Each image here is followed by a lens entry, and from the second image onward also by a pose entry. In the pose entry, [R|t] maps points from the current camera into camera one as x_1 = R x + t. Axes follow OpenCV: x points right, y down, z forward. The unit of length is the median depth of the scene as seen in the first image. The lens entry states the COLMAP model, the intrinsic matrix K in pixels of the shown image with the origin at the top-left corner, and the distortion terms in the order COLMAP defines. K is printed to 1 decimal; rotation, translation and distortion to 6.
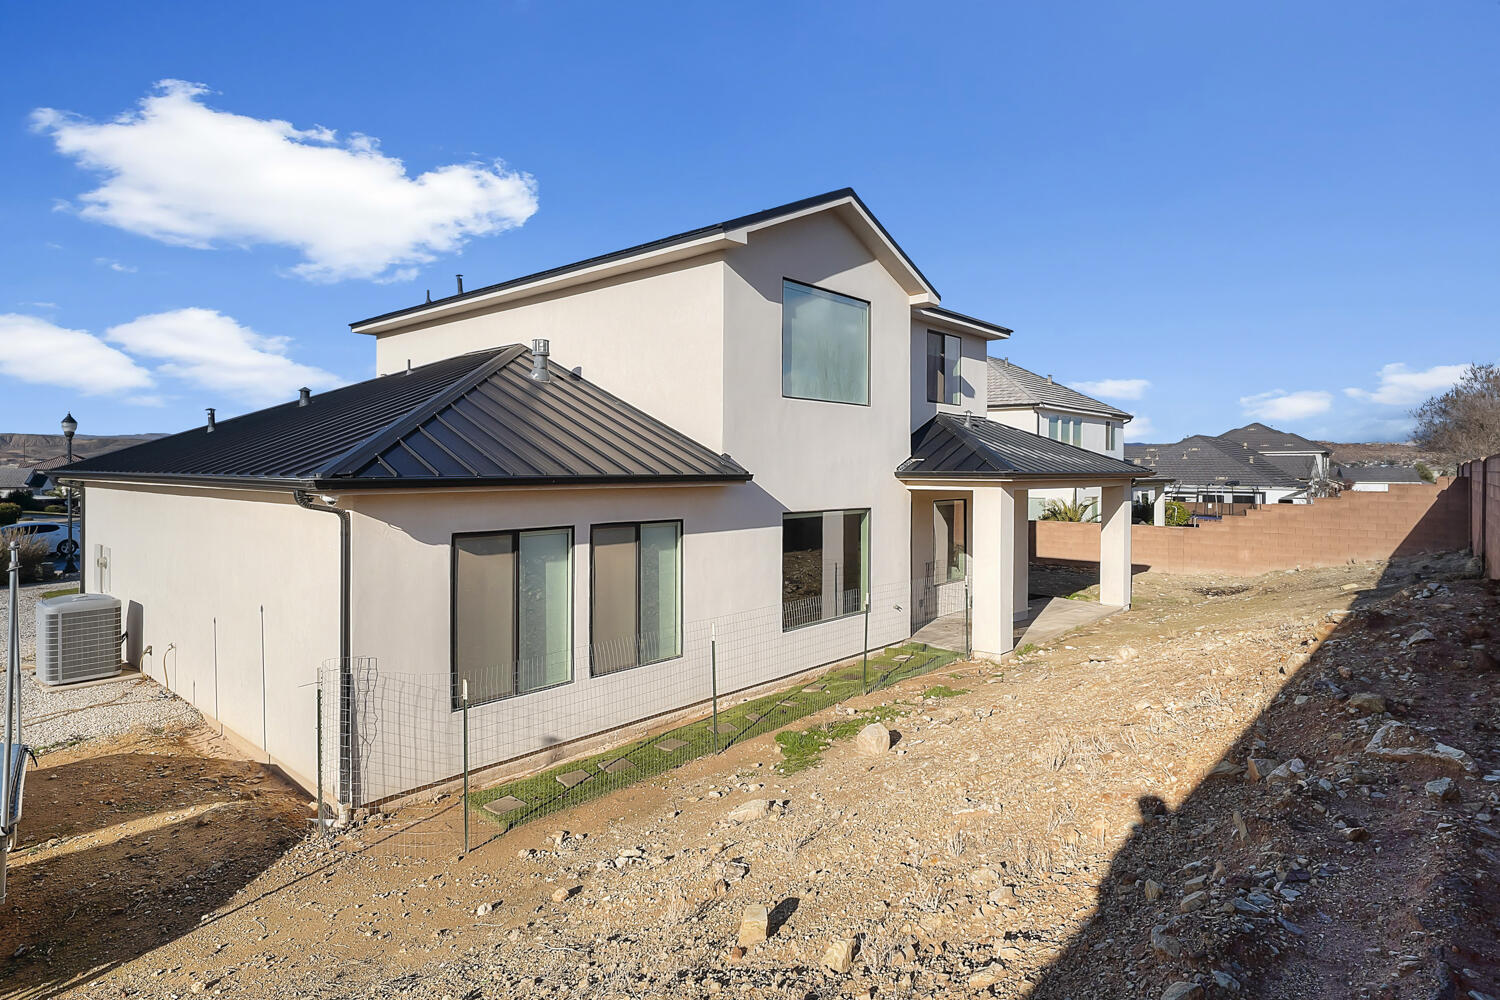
lens RADIAL K [[807.4, 0, 749.1], [0, 807.4, 465.6], [0, 0, 1]] dist [0.003221, 0.000521]
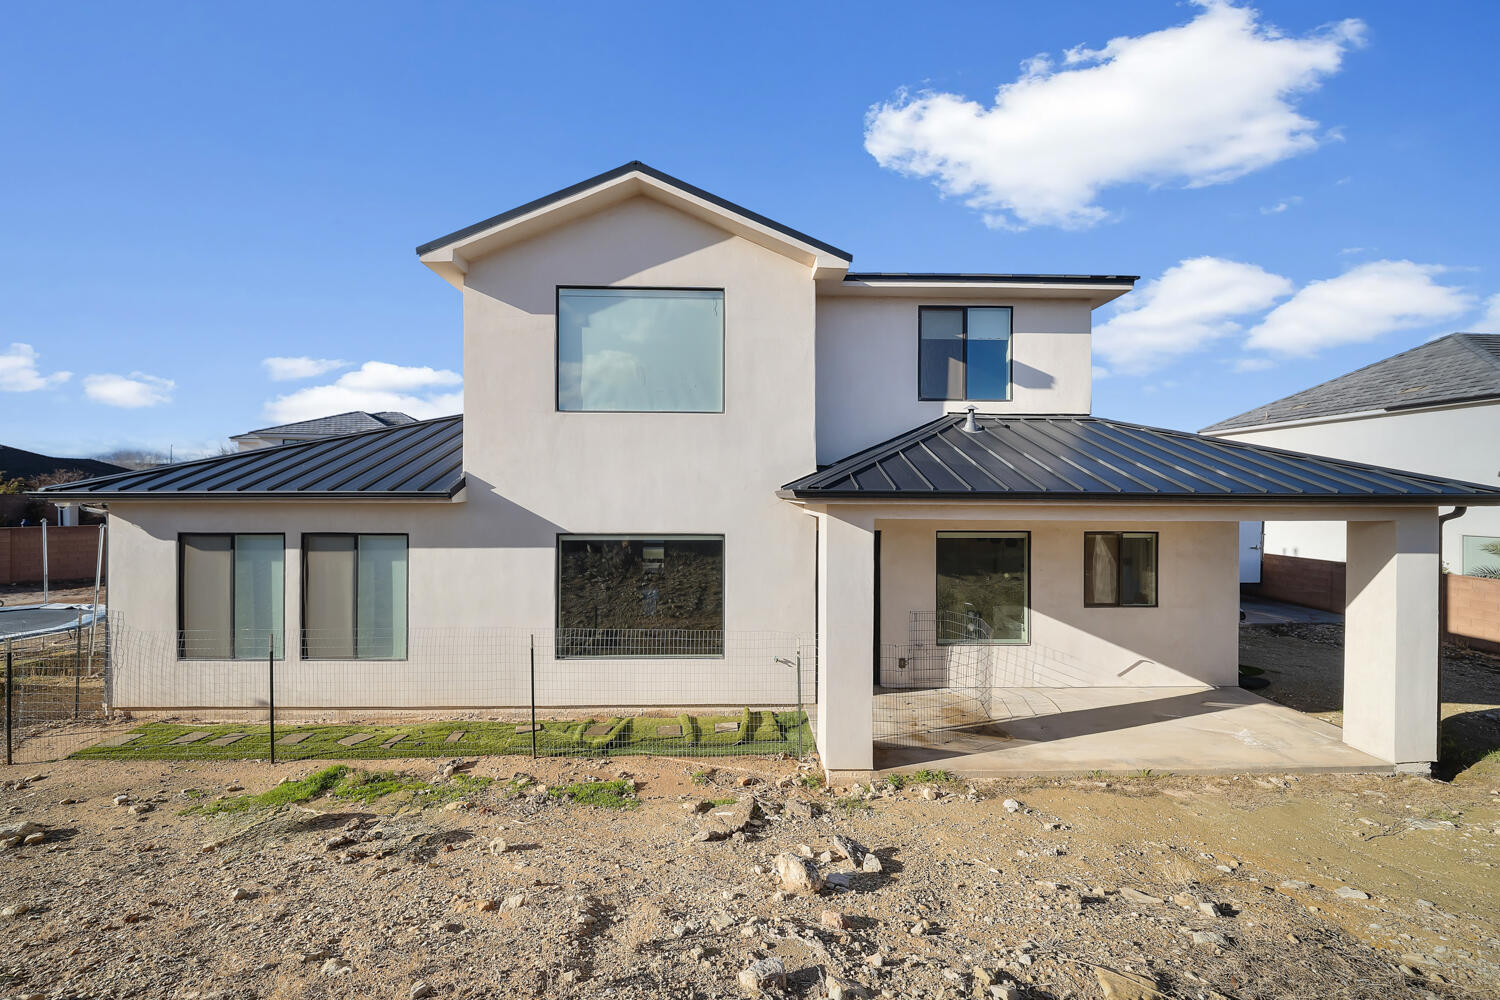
lens RADIAL K [[534.2, 0, 745.5], [0, 534.2, 484.9], [0, 0, 1]] dist [0.010296, -0.007495]
pose [[0.681611, 0.005276, -0.731696, 0.748318], [-0.001630, 0.999982, 0.005691, -0.004175], [0.731713, -0.002686, 0.681608, 0.837760]]
